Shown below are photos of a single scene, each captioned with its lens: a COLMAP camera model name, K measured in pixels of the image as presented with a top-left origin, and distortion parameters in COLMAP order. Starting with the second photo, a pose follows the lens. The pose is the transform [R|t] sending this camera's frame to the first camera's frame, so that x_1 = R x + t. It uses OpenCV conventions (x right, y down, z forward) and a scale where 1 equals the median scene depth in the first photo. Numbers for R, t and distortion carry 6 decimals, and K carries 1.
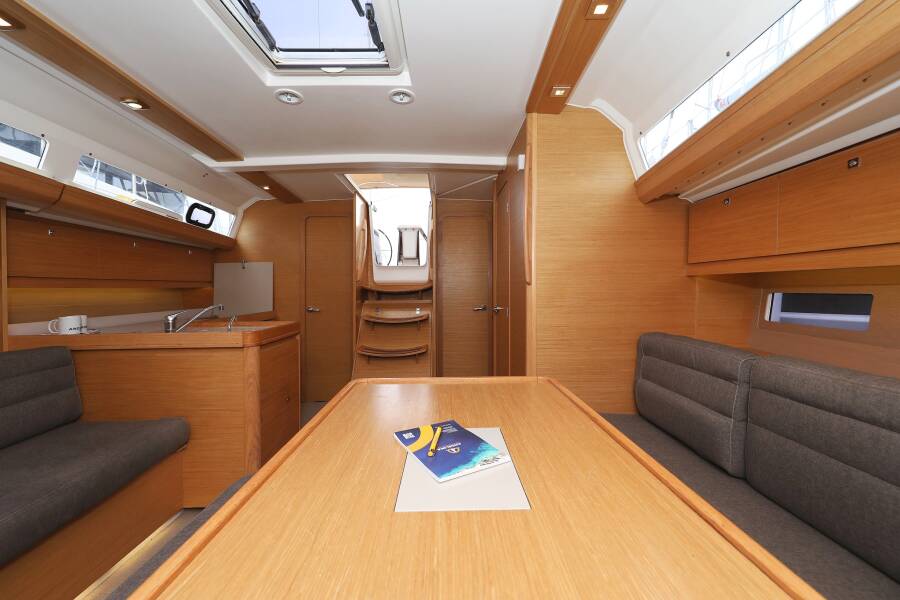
lens RADIAL K [[341.8, 0, 446.5], [0, 341.8, 291.7], [0, 0, 1]] dist [-0.001410, -0.000157]
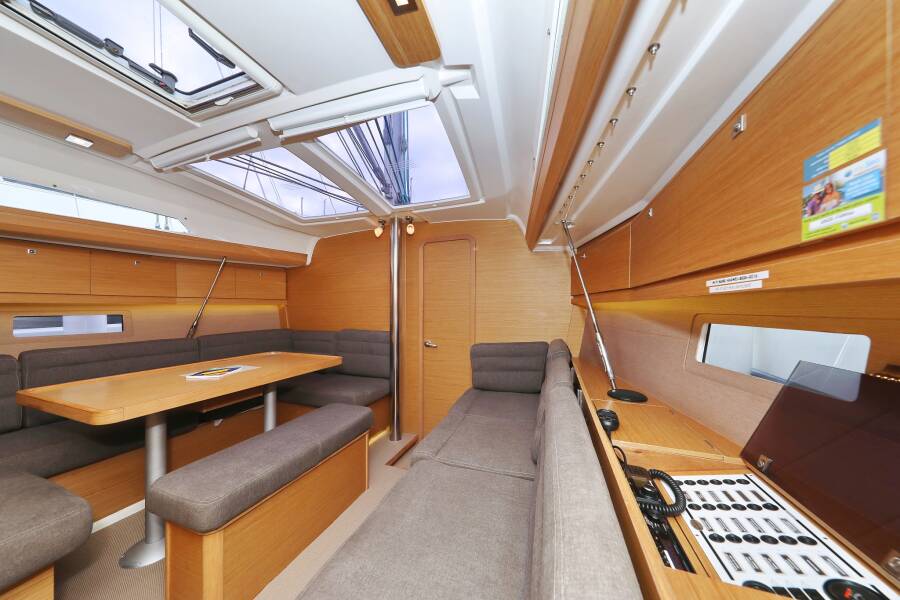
lens RADIAL K [[283.5, 0, 456.1], [0, 283.5, 305.3], [0, 0, 1]] dist [0.000103, -0.000025]
pose [[-0.940961, 0.012070, 0.338299, -0.670624], [0.010980, 0.999927, -0.005137, -0.012088], [-0.338337, -0.001120, -0.941024, 0.643774]]
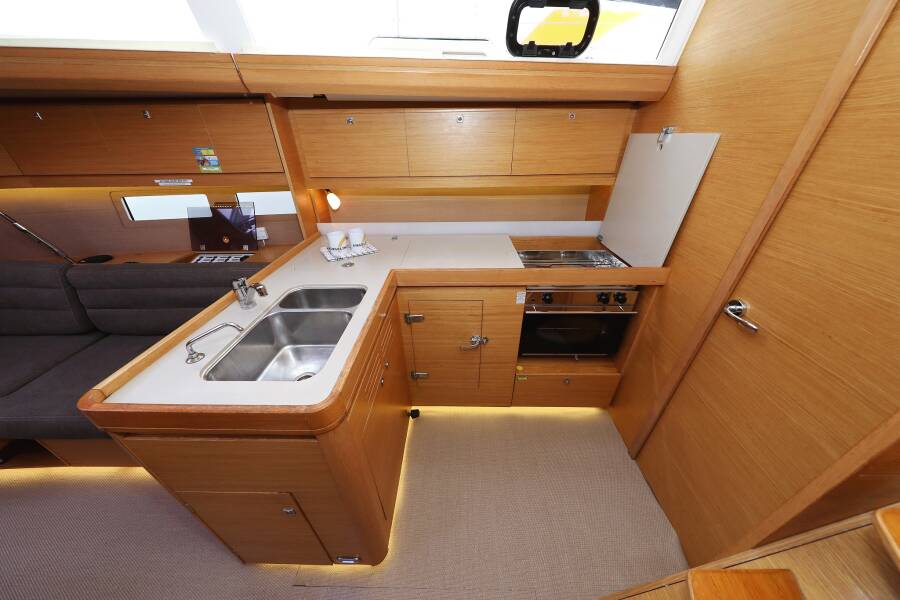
lens RADIAL K [[291.1, 0, 452.1], [0, 291.1, 311.9], [0, 0, 1]] dist [-0.000135, 0.000008]
pose [[-0.038532, 0.543929, -0.838246, -0.203603], [0.004462, 0.838954, 0.544184, -0.120556], [0.999247, 0.017229, -0.034753, 0.940441]]
